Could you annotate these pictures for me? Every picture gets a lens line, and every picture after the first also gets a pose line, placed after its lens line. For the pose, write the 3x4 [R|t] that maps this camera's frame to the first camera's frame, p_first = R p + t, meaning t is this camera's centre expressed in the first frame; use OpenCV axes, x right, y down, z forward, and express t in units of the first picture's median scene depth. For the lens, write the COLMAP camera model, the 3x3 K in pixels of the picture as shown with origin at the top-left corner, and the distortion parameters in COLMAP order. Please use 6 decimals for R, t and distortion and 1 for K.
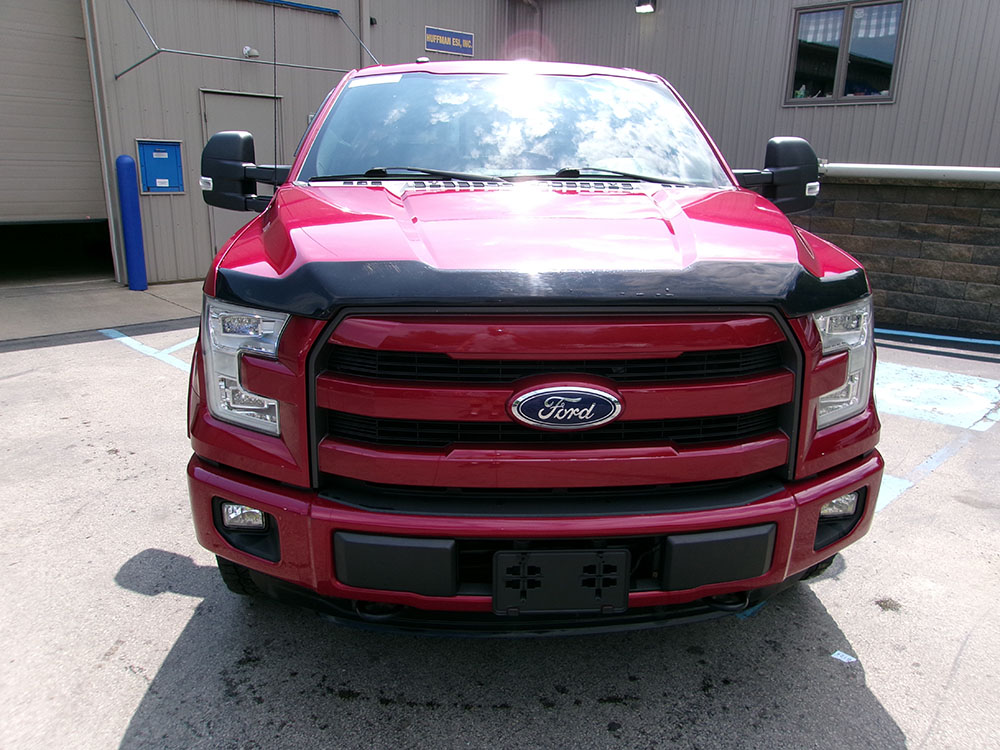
lens RADIAL K [[774.6, 0, 506.9], [0, 774.6, 374.0], [0, 0, 1]] dist [-0.002999, 0.015900]
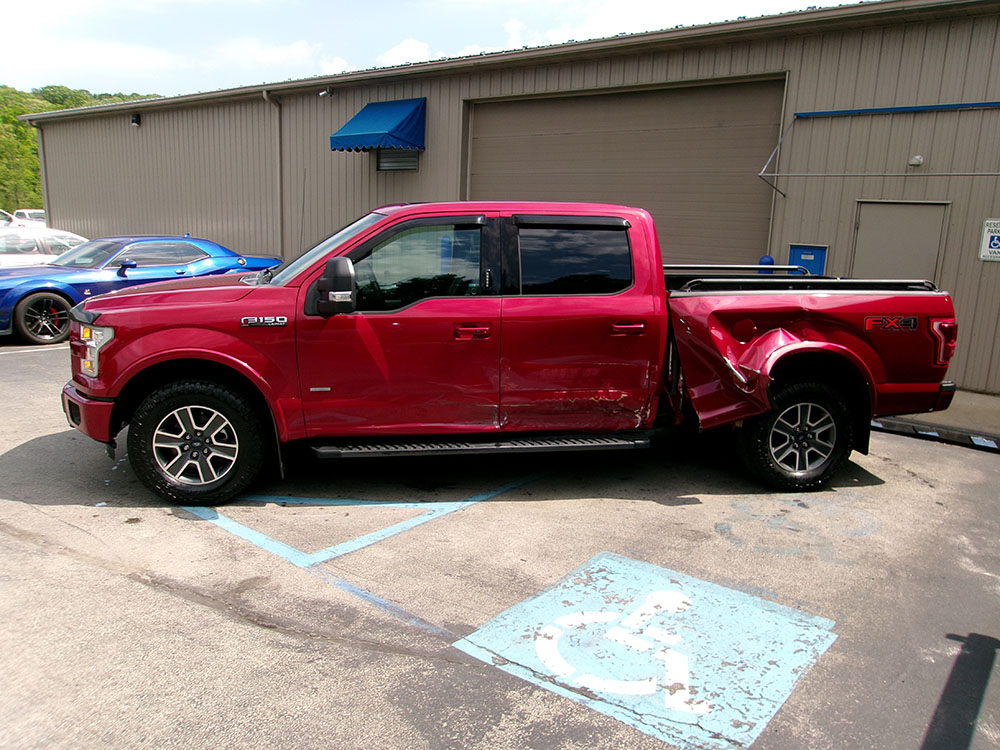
lens RADIAL K [[774.6, 0, 506.9], [0, 774.6, 374.0], [0, 0, 1]] dist [-0.002999, 0.015900]
pose [[0.097343, 0.187484, -0.977432, 0.869197], [-0.295526, 0.943246, 0.151495, -0.204274], [0.950362, 0.274110, 0.147225, 0.571879]]
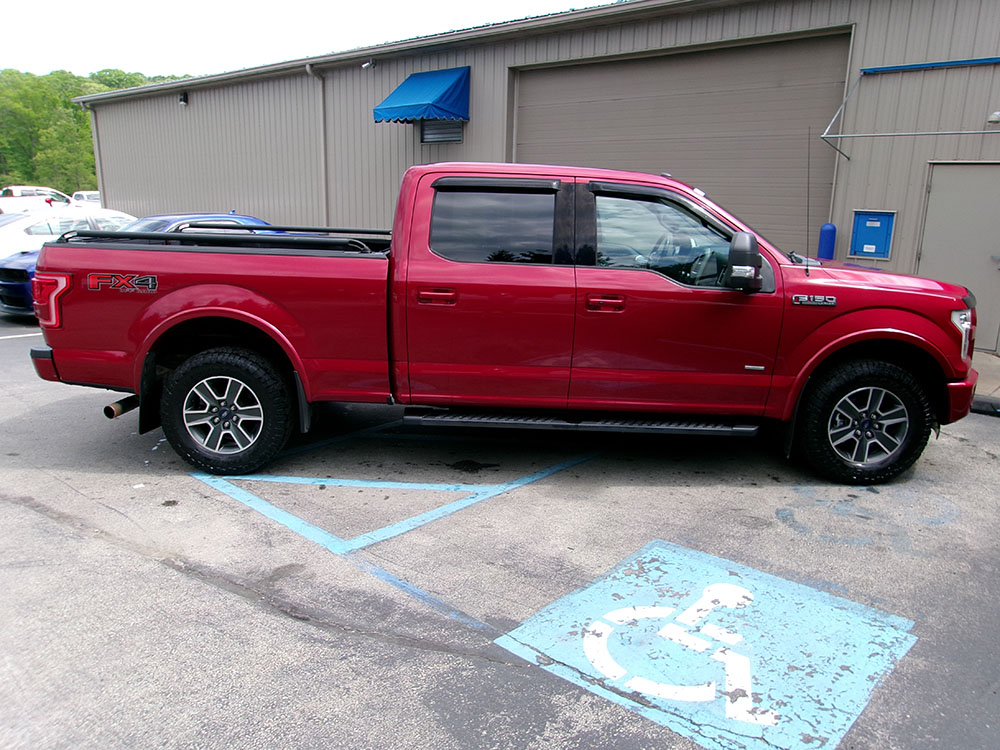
lens RADIAL K [[774.6, 0, 506.9], [0, 774.6, 374.0], [0, 0, 1]] dist [-0.002999, 0.015900]
pose [[0.037071, 0.218523, -0.975127, 0.831259], [-0.279756, 0.939050, 0.199803, -0.200800], [0.959355, 0.265391, 0.095945, 0.579619]]
